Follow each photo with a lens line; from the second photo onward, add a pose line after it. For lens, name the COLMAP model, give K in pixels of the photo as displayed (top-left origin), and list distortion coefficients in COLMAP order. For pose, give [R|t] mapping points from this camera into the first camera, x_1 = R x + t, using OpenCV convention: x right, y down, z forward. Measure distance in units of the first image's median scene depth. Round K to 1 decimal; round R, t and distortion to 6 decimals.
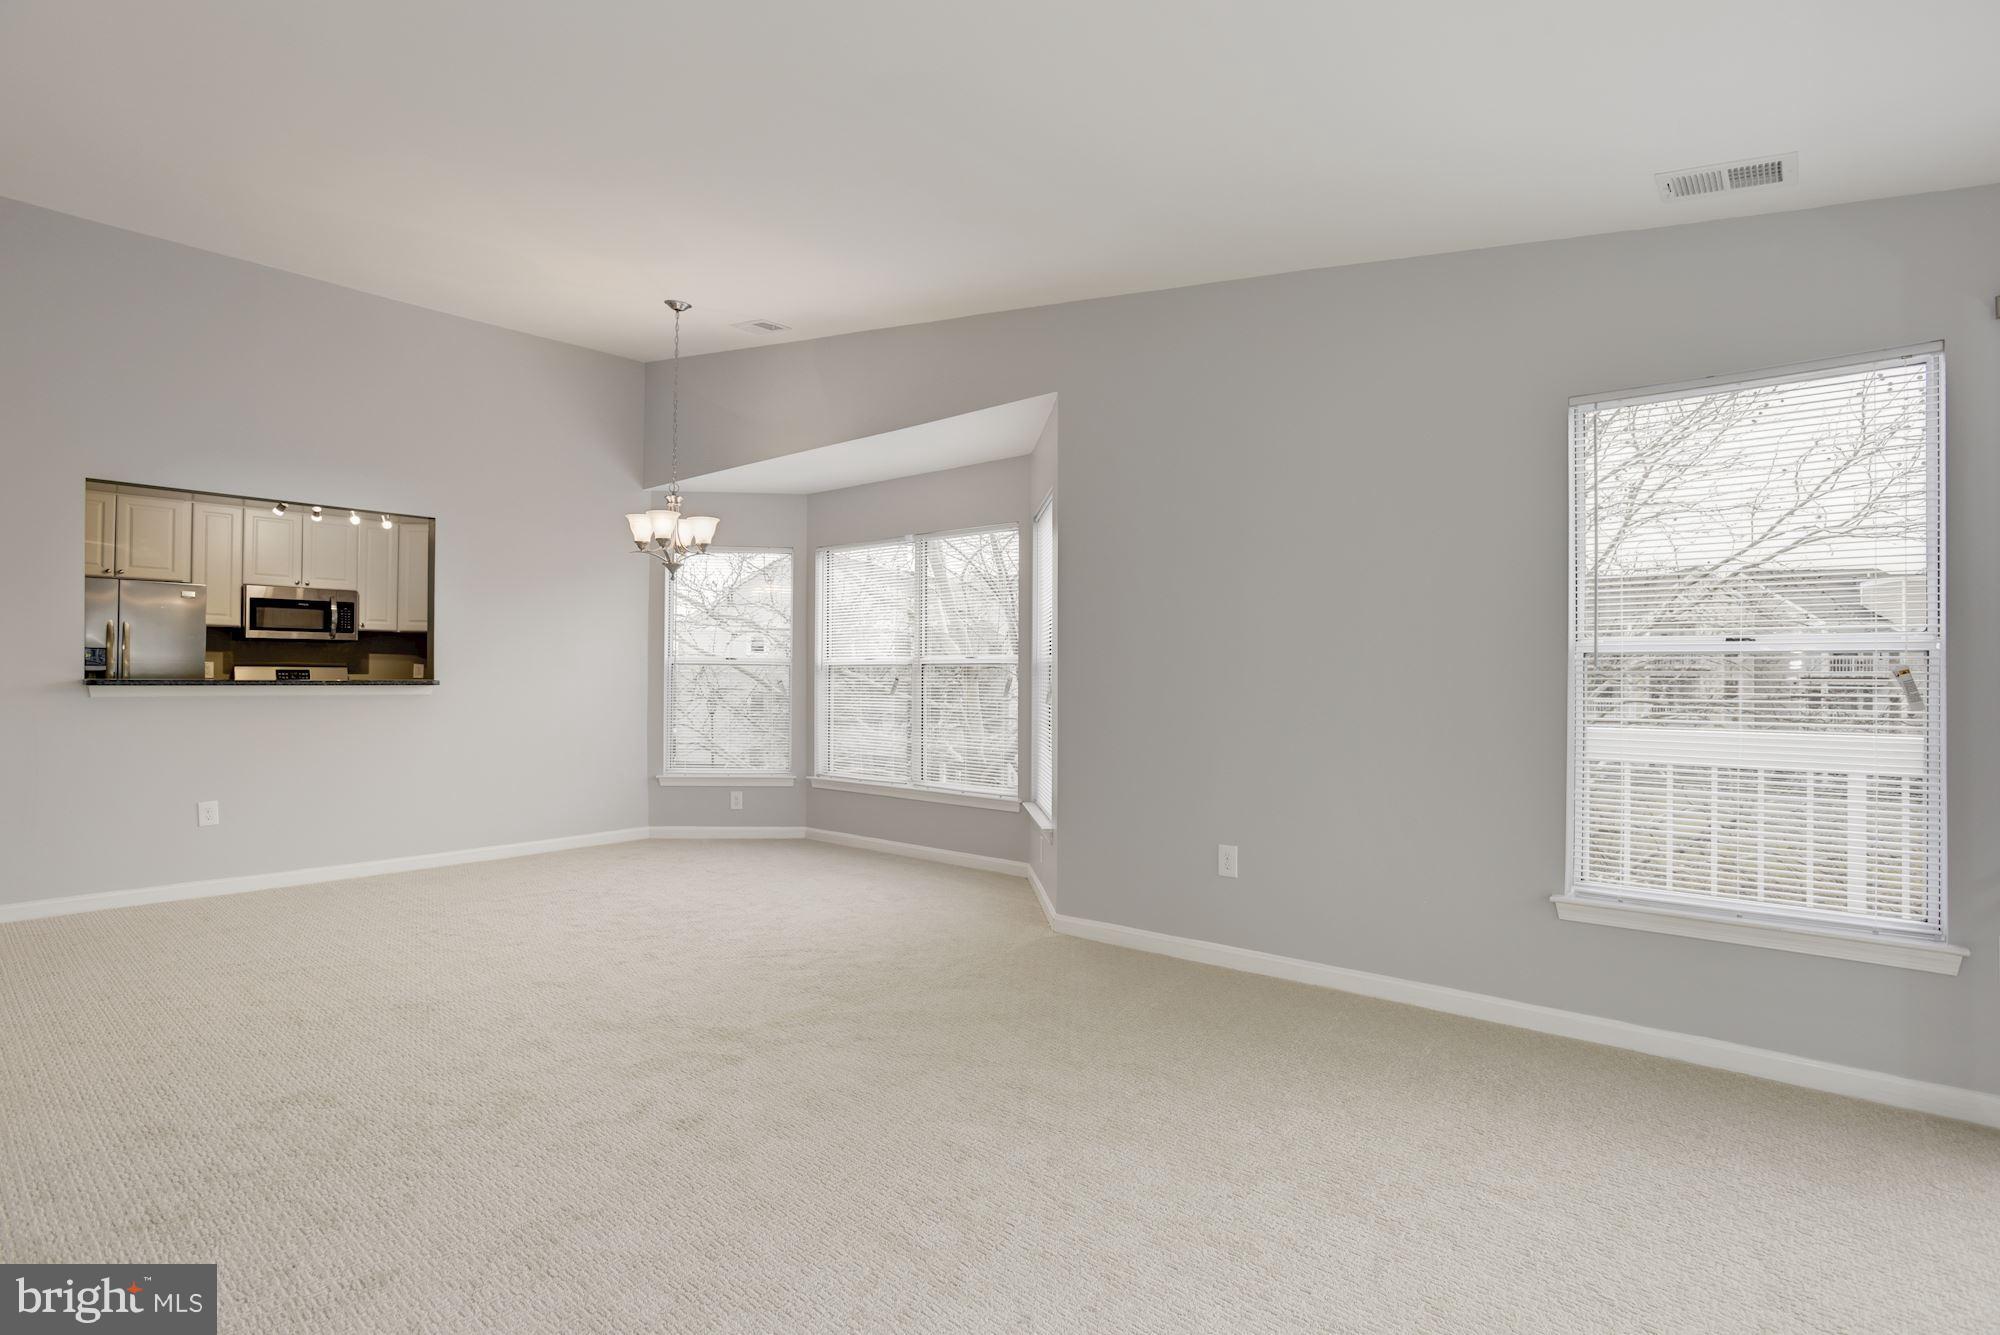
lens RADIAL K [[971.6, 0, 1000.0], [0, 971.6, 667.5], [0, 0, 1]] dist [-0.043261, 0.018481]
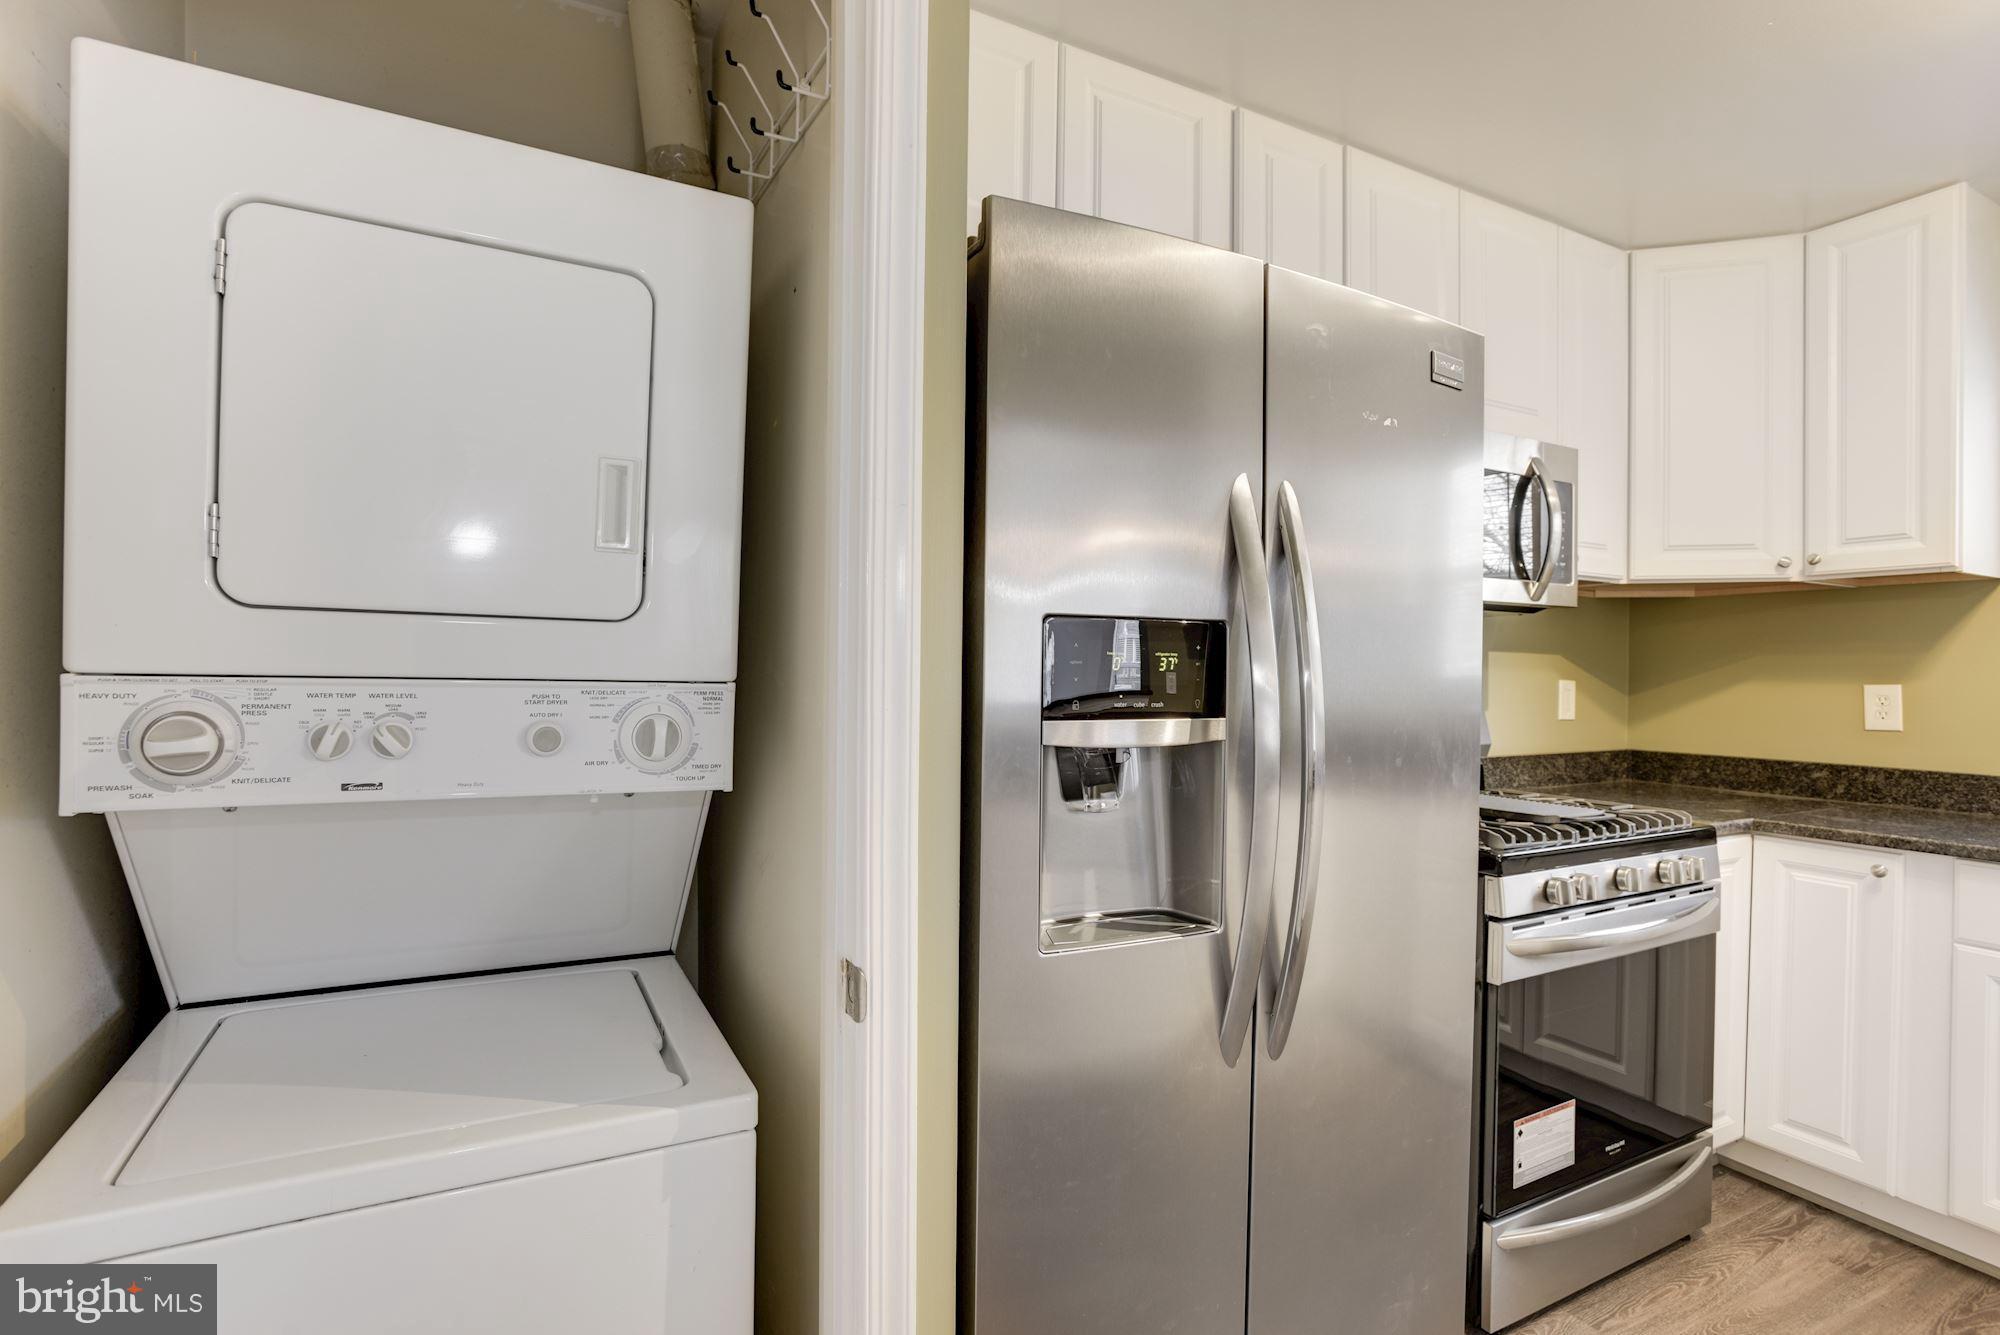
lens RADIAL K [[971.6, 0, 1000.0], [0, 971.6, 667.5], [0, 0, 1]] dist [-0.043261, 0.018481]
pose [[0.928627, -0.000360, -0.371013, -0.842532], [0.000924, 0.999999, 0.001342, -0.011296], [0.371012, -0.001589, 0.928627, 0.747318]]
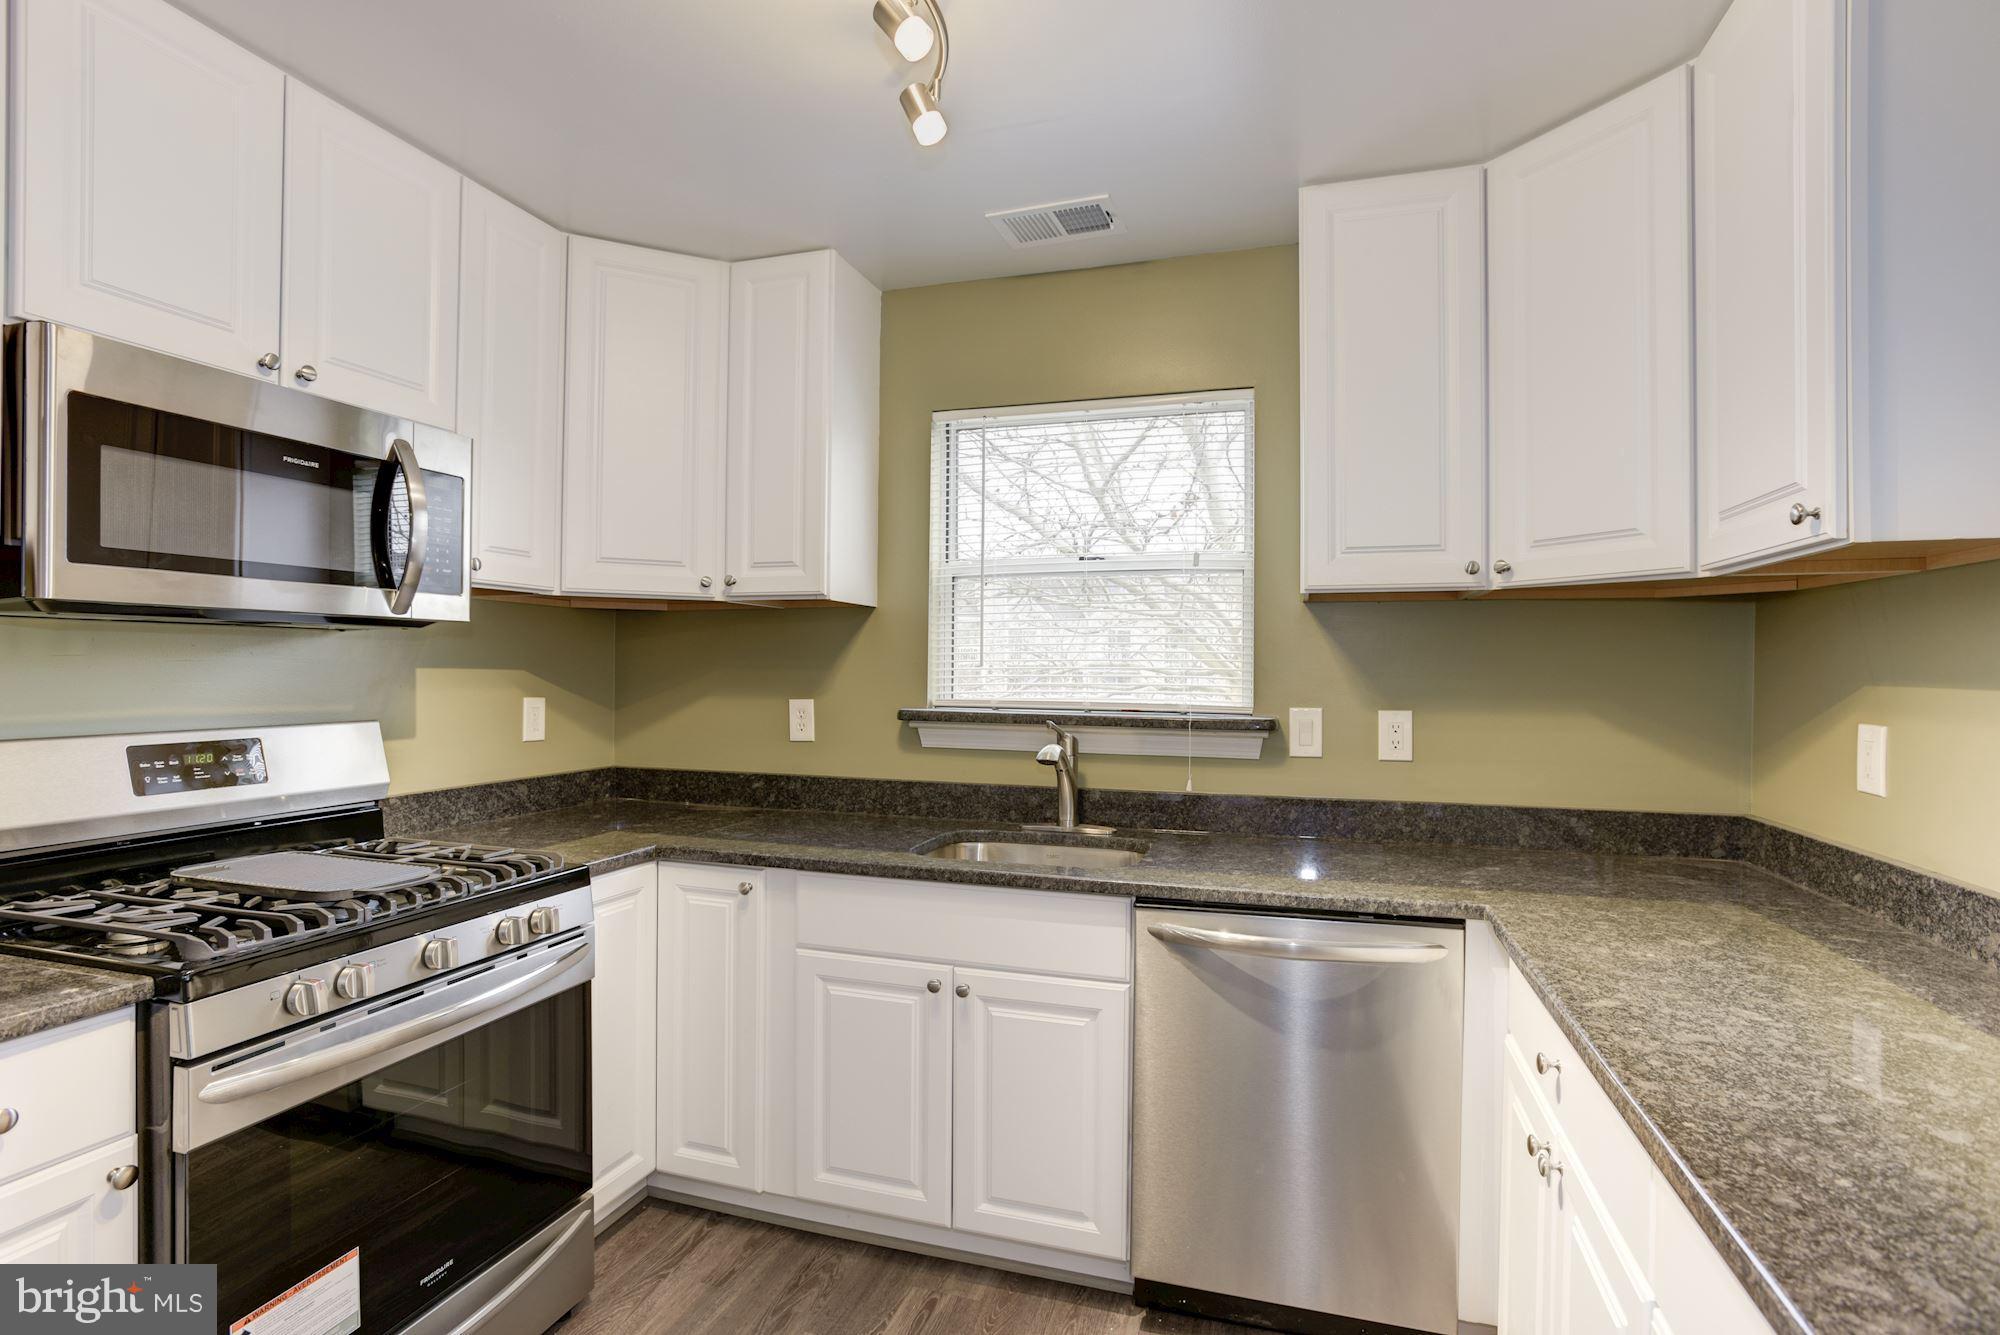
lens RADIAL K [[973.3, 0, 1000.0], [0, 973.3, 667.5], [0, 0, 1]] dist [-0.050793, 0.019298]
pose [[0.922873, -0.002537, 0.385097, -0.738172], [-0.001377, 0.999950, 0.009887, -0.021590], [-0.385103, -0.009655, 0.922823, 0.807875]]
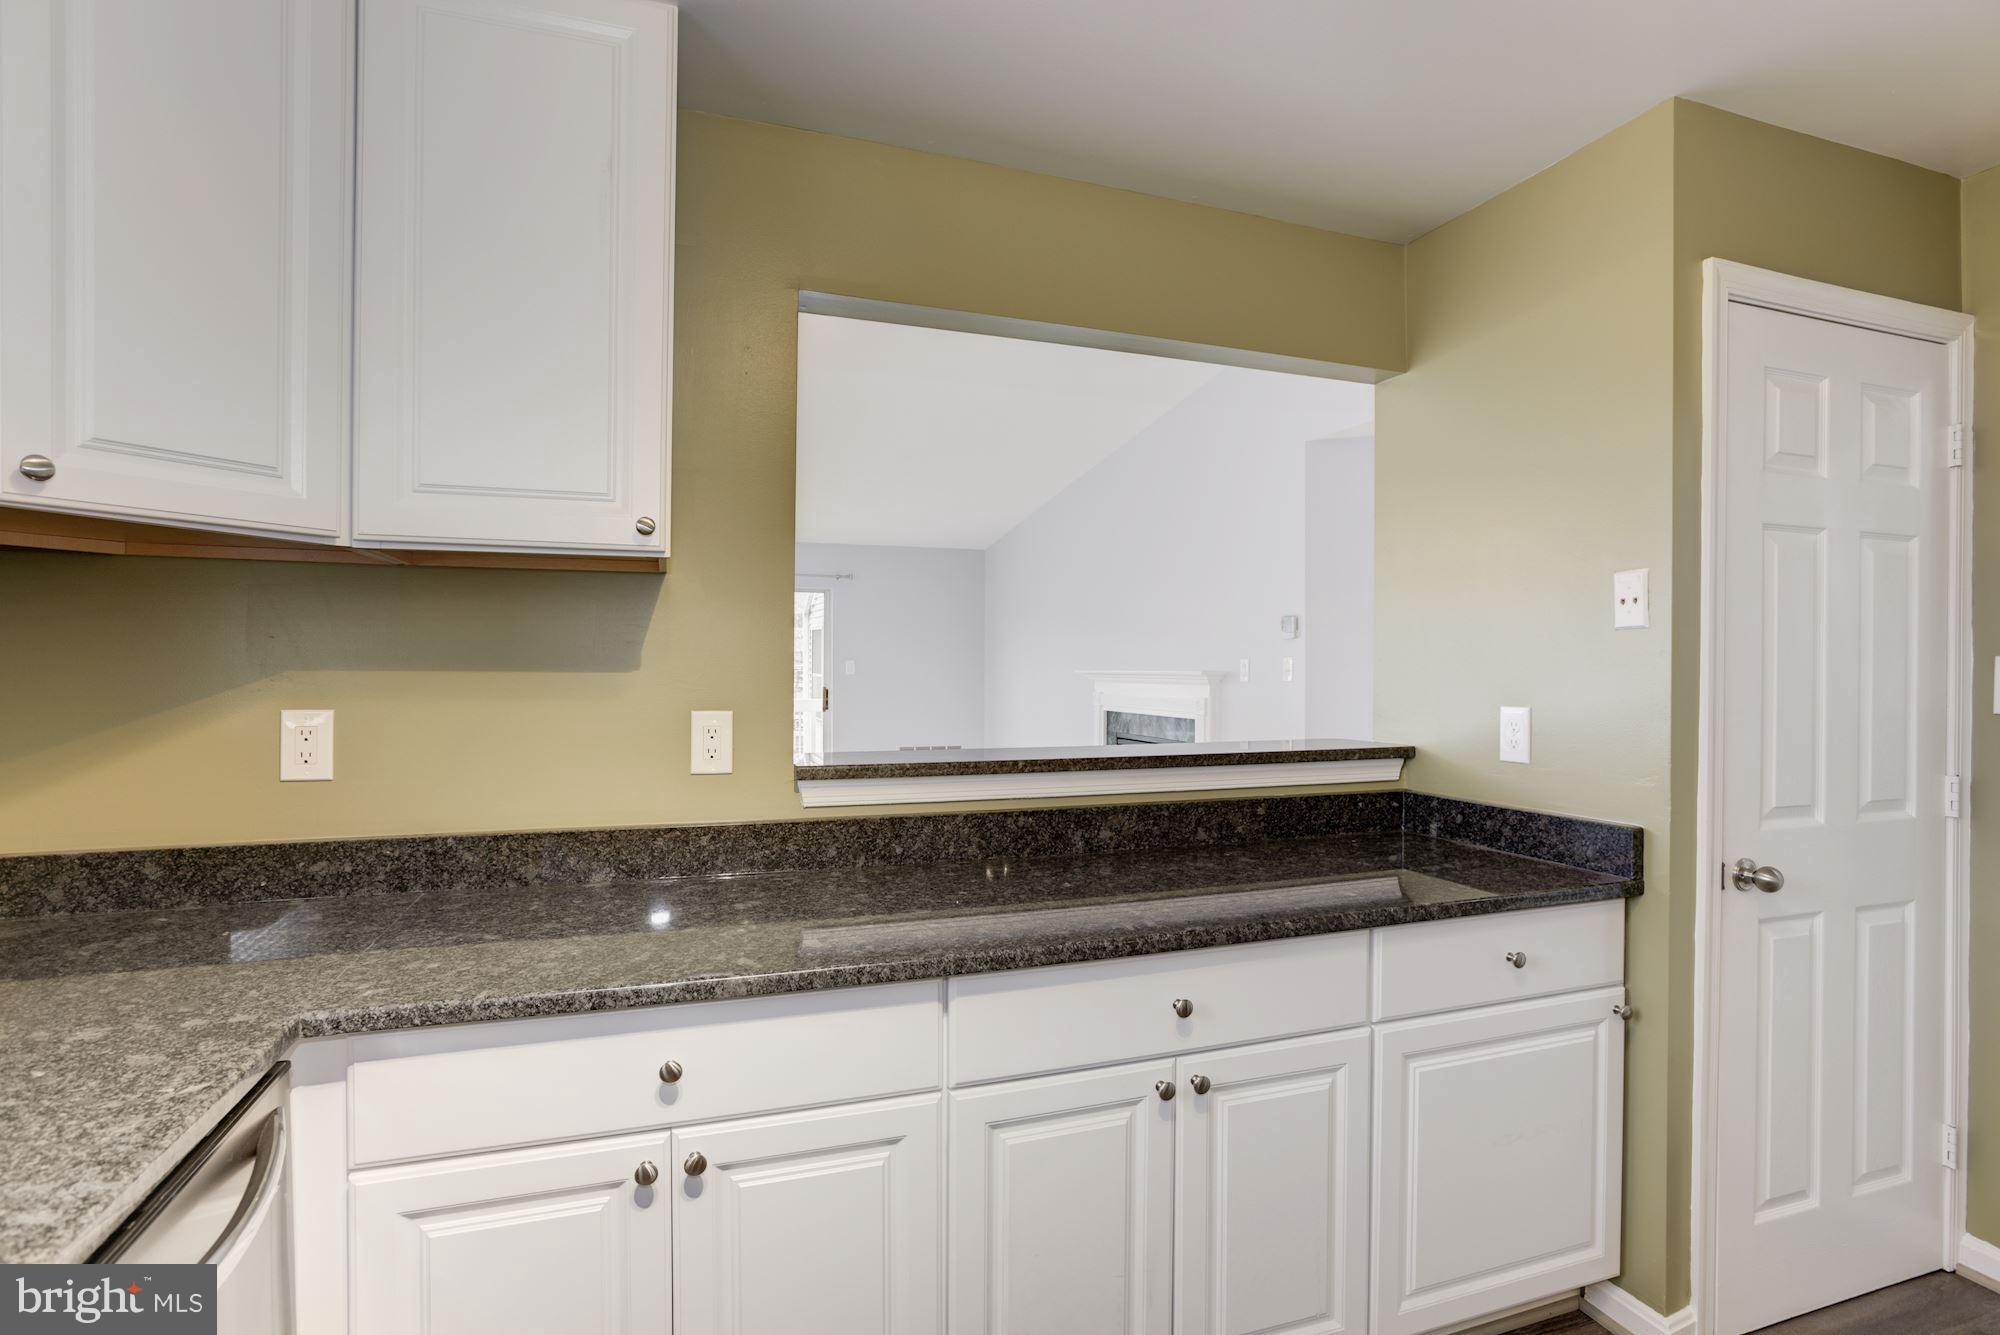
lens RADIAL K [[973.3, 0, 1000.0], [0, 973.3, 667.5], [0, 0, 1]] dist [-0.050793, 0.019298]
pose [[-0.861296, -0.011405, 0.507975, -0.709178], [-0.014316, 0.999896, -0.001823, -0.017396], [-0.507901, -0.008842, -0.861370, 1.062582]]
